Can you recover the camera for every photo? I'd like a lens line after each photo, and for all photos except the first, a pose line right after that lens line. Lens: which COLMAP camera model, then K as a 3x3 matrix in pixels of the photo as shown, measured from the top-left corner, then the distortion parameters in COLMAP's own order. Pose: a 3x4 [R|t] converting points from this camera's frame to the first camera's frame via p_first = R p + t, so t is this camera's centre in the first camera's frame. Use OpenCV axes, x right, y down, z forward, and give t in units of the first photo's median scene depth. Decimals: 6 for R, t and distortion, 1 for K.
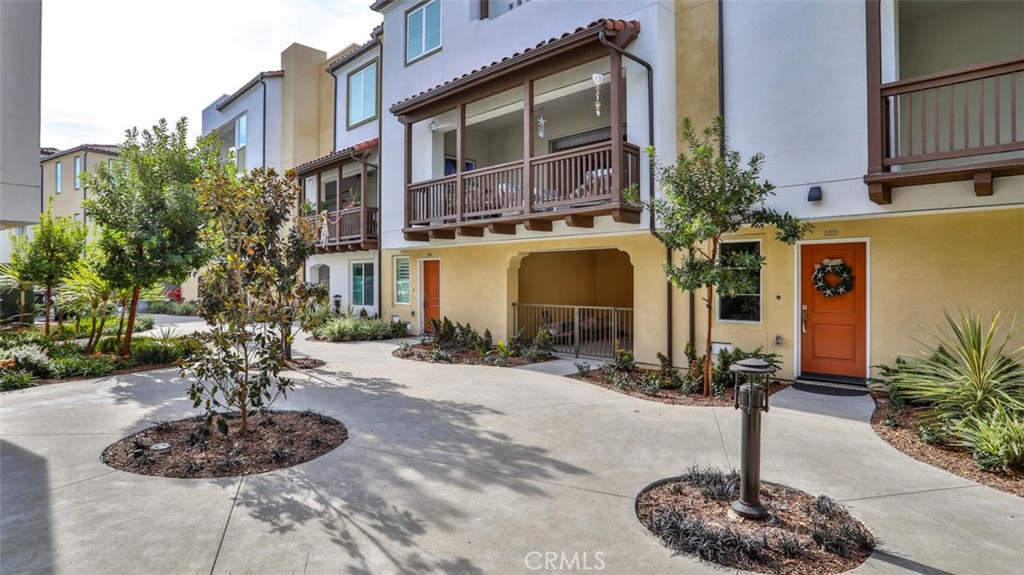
lens RADIAL K [[540.3, 0, 503.7], [0, 540.3, 286.4], [0, 0, 1]] dist [-0.030027, 0.001181]
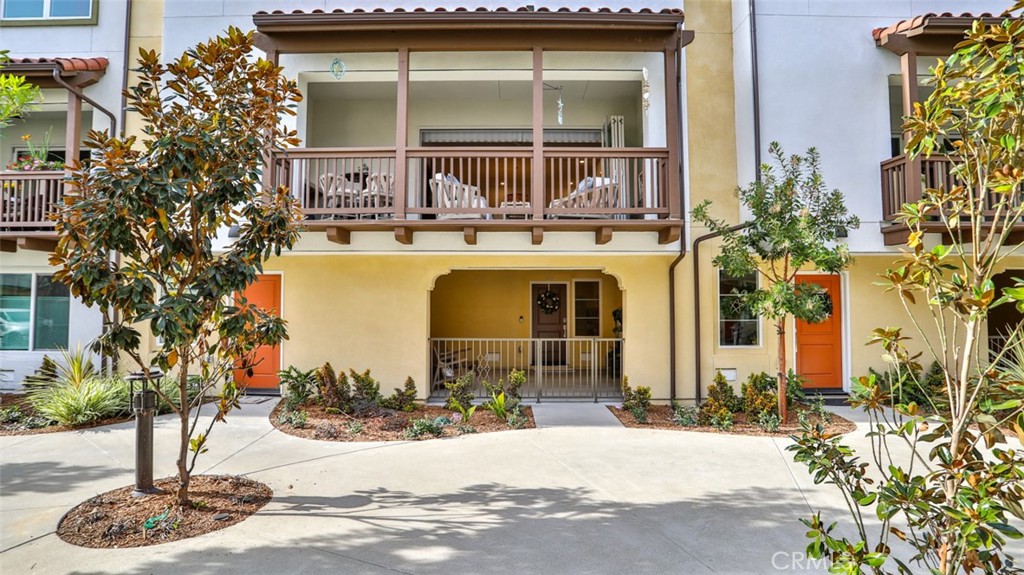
lens RADIAL K [[540.3, 0, 510.0], [0, 540.3, 284.2], [0, 0, 1]] dist [-0.030027, 0.001181]
pose [[0.711466, 0.033449, 0.701924, -0.450684], [0.007051, 0.998476, -0.054728, -0.000682], [-0.702685, 0.043887, 0.710147, 0.431284]]
